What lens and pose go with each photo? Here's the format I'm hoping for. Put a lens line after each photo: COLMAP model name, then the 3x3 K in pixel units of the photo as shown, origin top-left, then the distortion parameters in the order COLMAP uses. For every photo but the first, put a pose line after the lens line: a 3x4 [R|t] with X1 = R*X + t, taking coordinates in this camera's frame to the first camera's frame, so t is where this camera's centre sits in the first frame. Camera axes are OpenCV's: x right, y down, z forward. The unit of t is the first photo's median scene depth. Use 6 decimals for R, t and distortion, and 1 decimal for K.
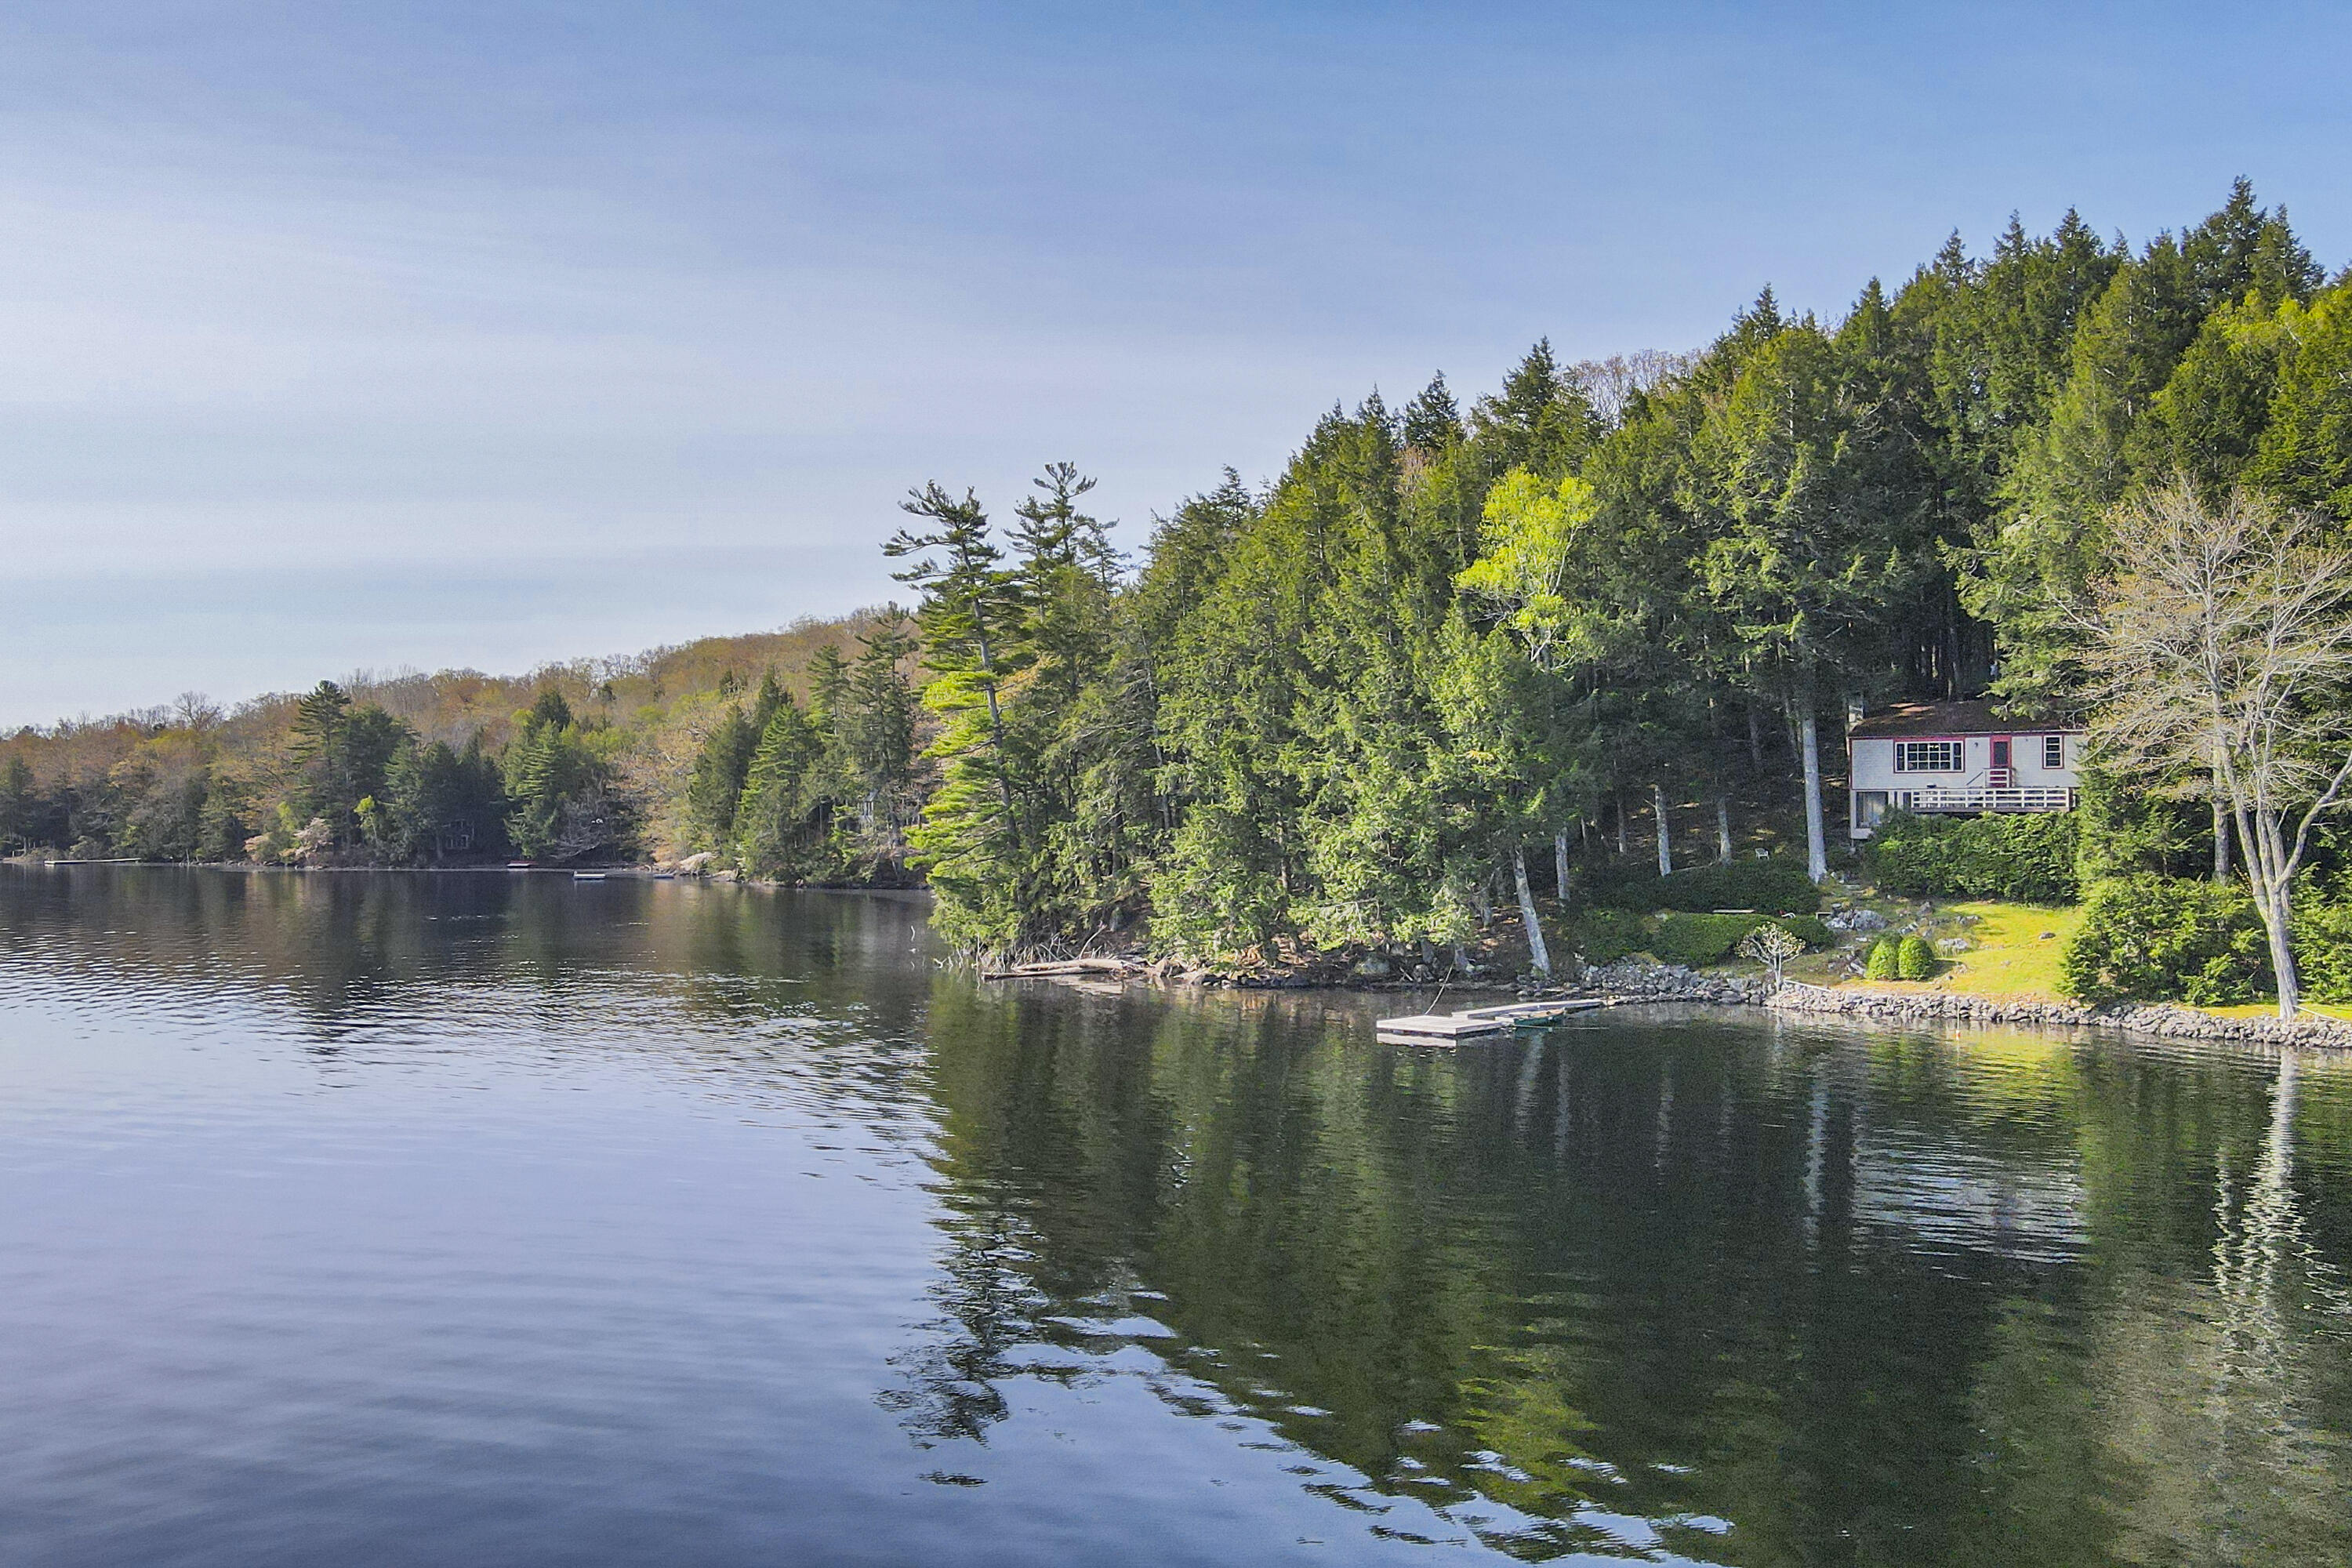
lens RADIAL K [[2059.2, 0, 1176.0], [0, 2059.2, 784.0], [0, 0, 1]] dist [0.015406, 0.009419]
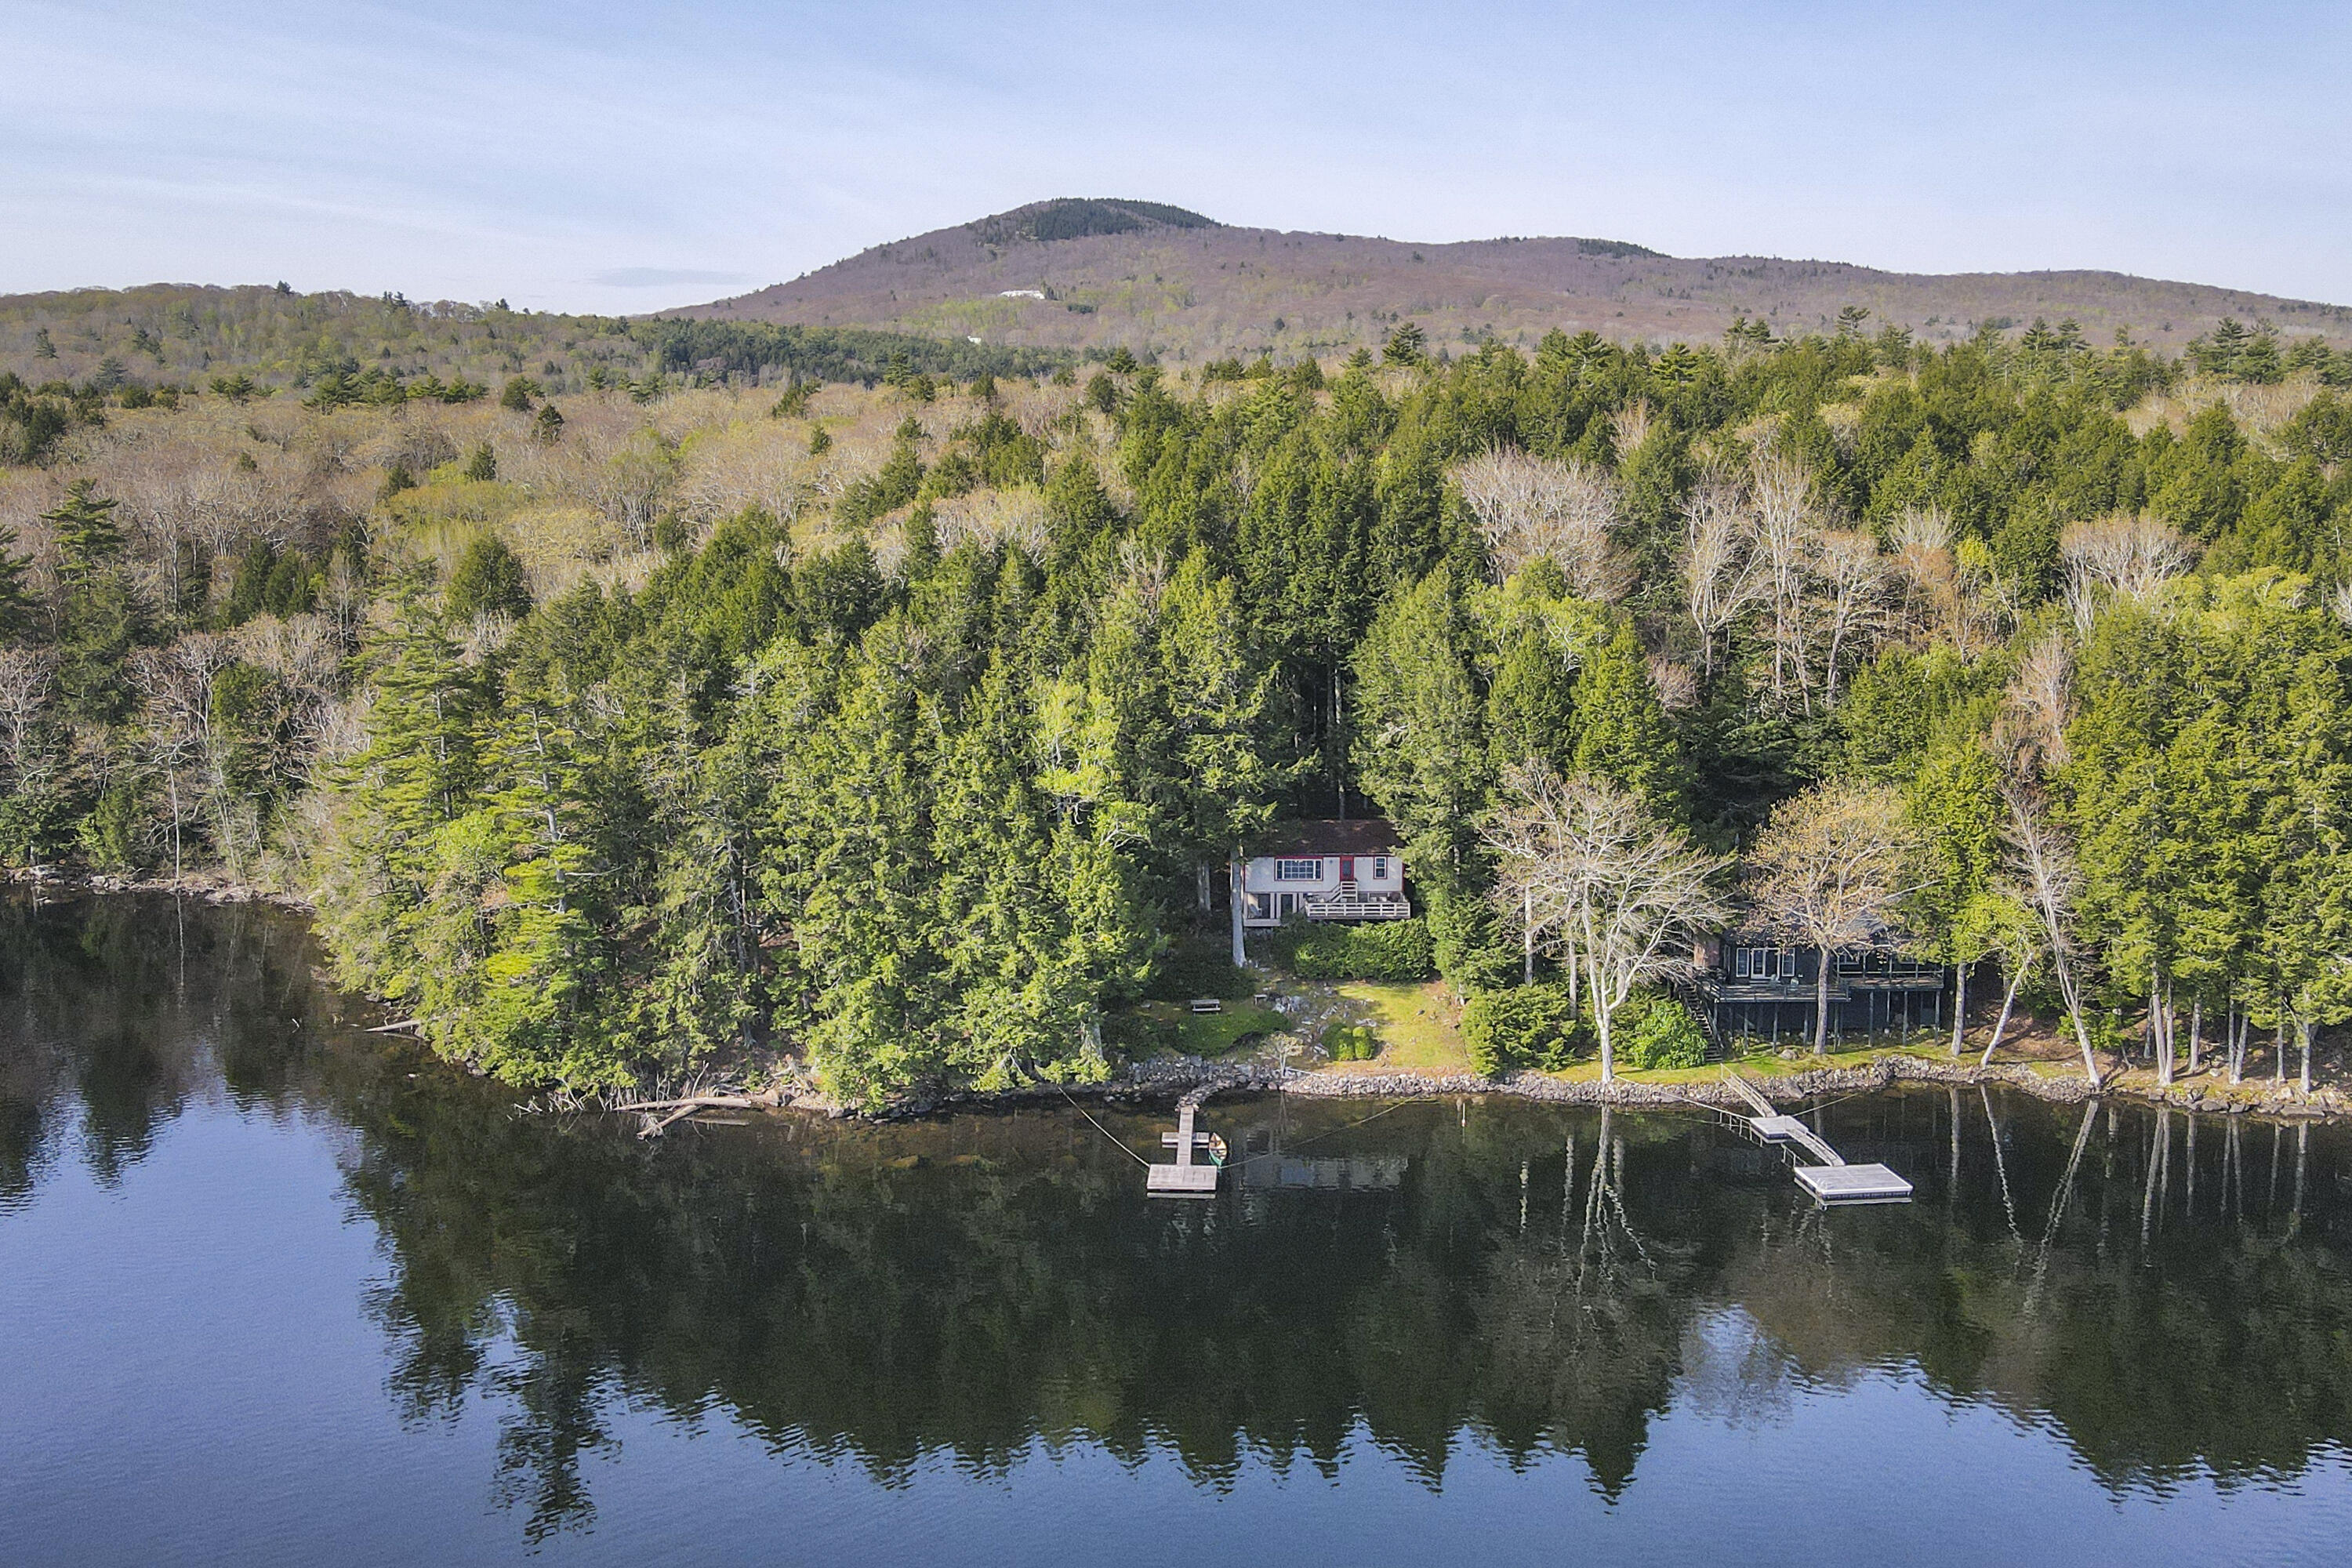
lens RADIAL K [[2091.9, 0, 1176.6], [0, 2091.9, 610.7], [0, 0, 1]] dist [0.006597, 0.028938]
pose [[0.782048, -0.039920, 0.621938, -0.608352], [-0.009391, 0.997078, 0.075808, -0.306450], [-0.623148, -0.065126, 0.779388, -0.071386]]
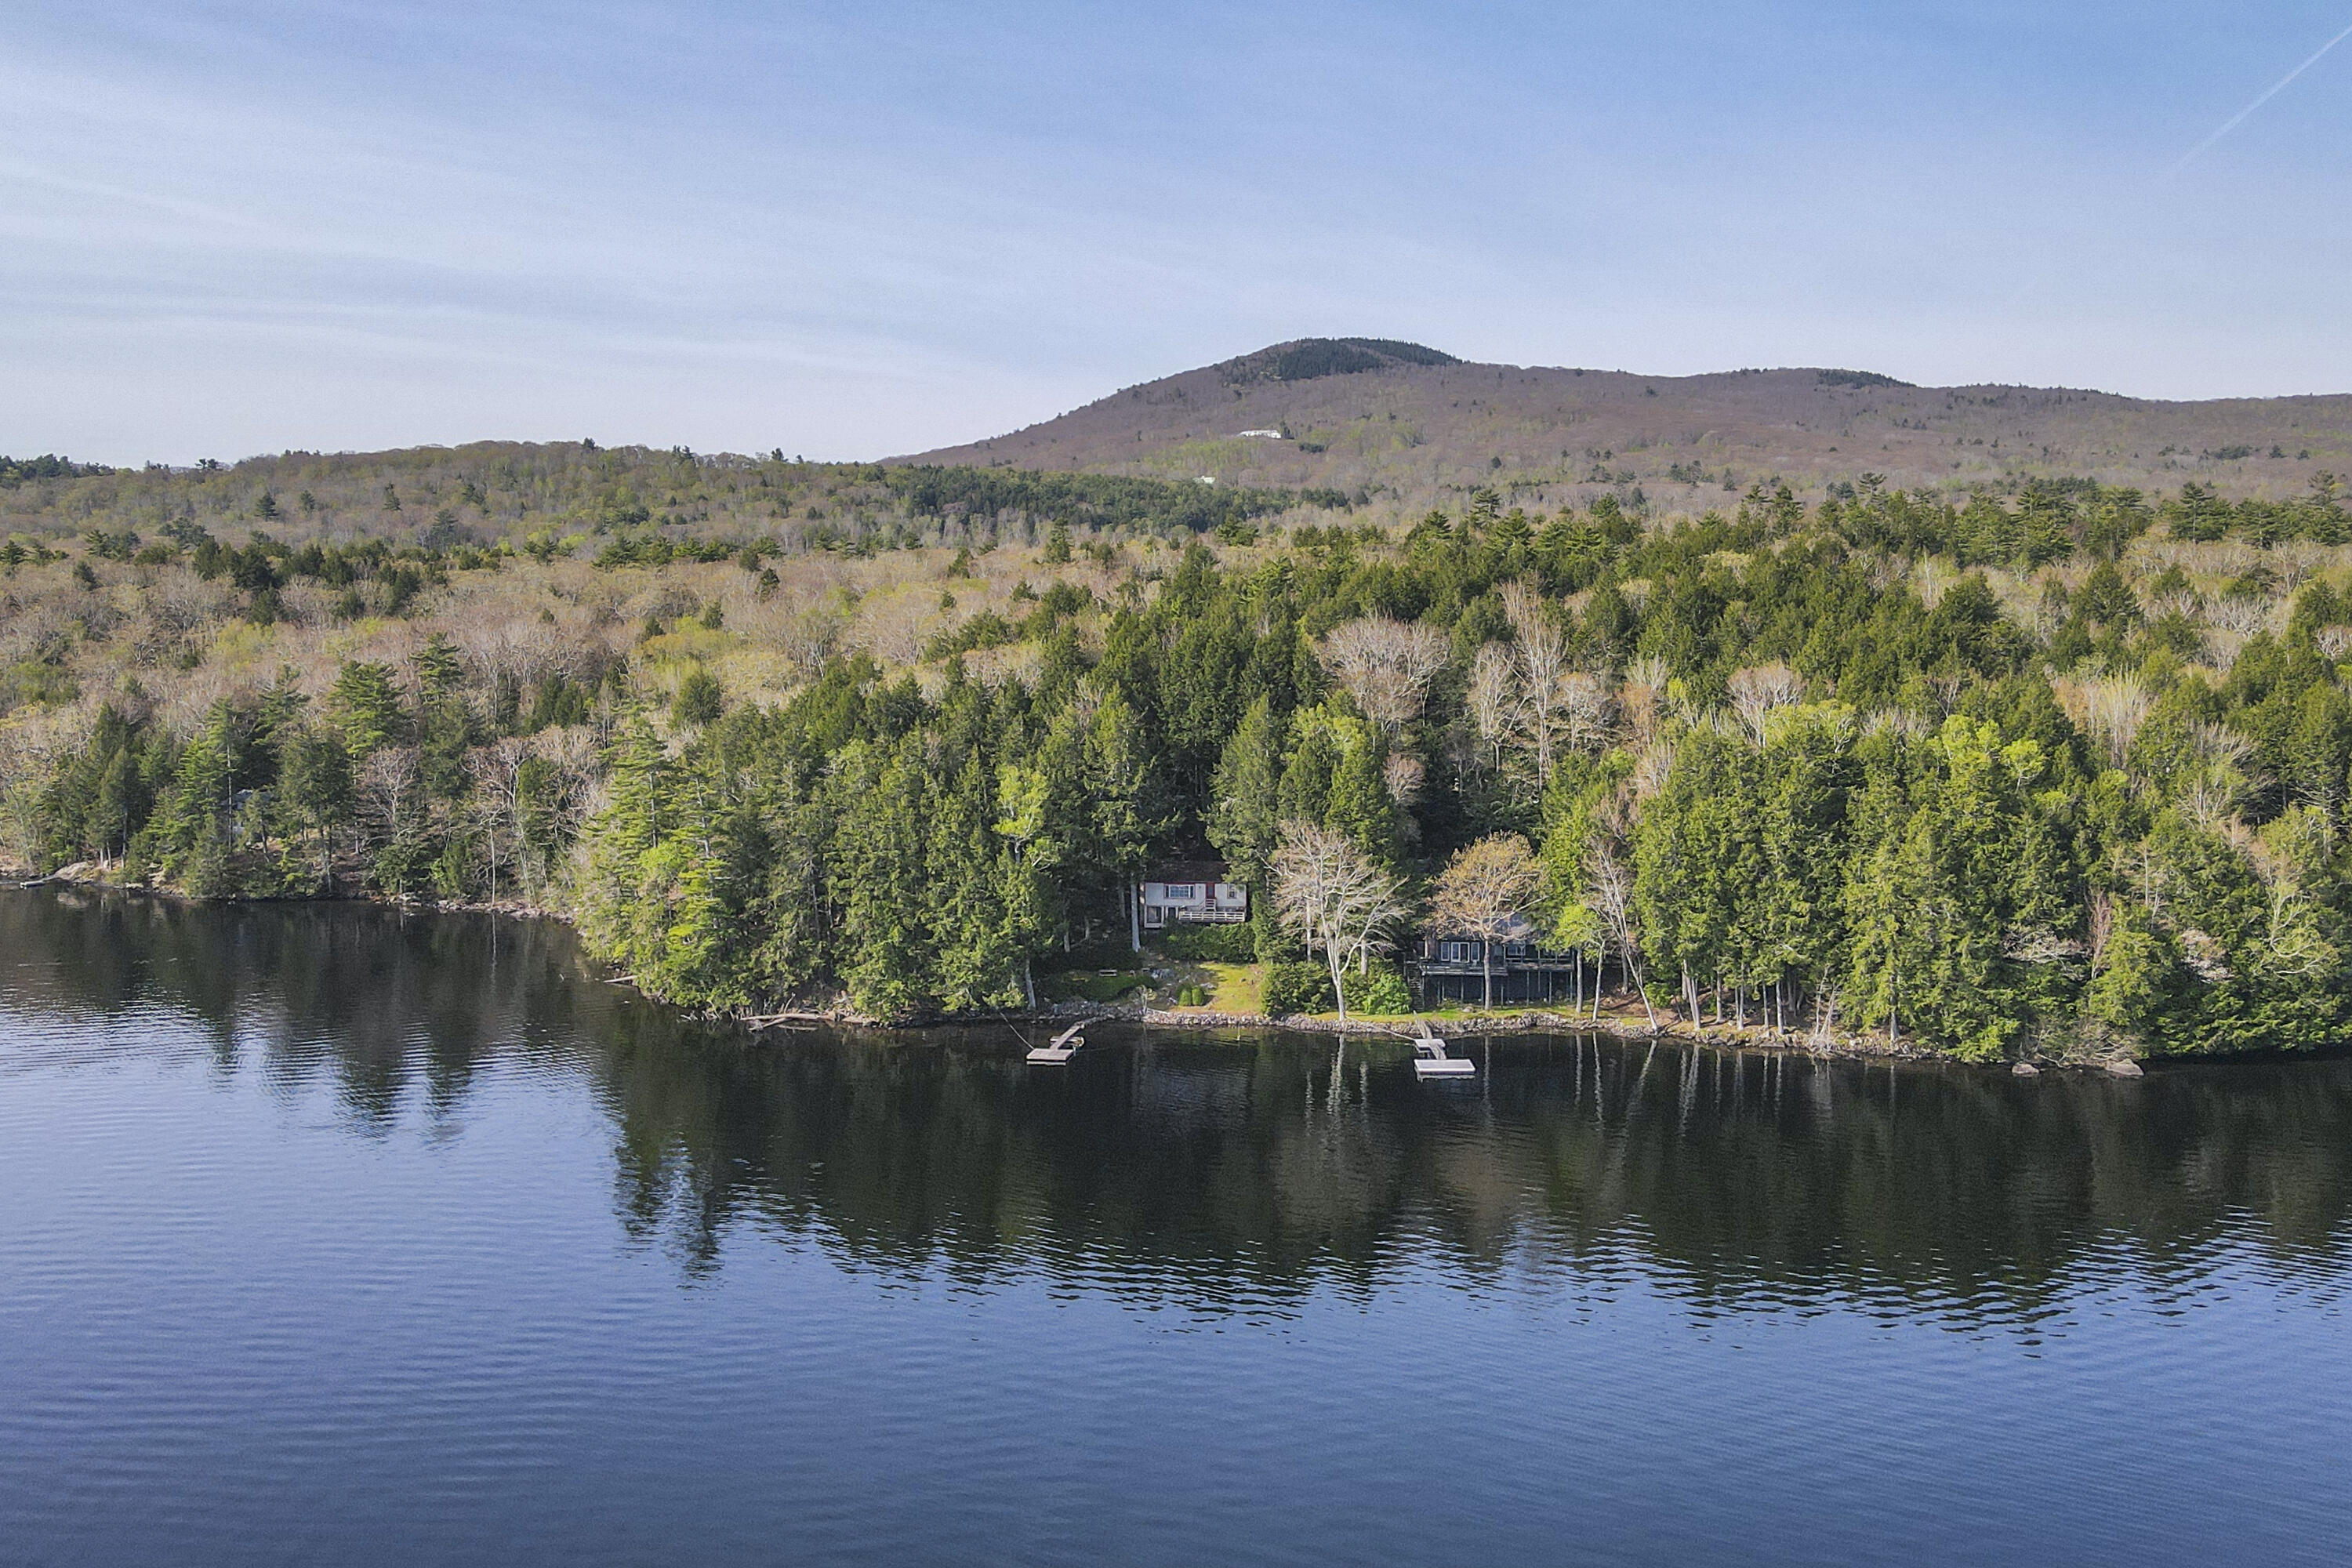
lens RADIAL K [[2091.9, 0, 1176.6], [0, 2091.9, 610.7], [0, 0, 1]] dist [0.006597, 0.028938]
pose [[0.855491, -0.003068, 0.517808, -0.819077], [-0.006616, 0.999836, 0.016856, -0.359485], [-0.517775, -0.017847, 0.855331, -0.939445]]
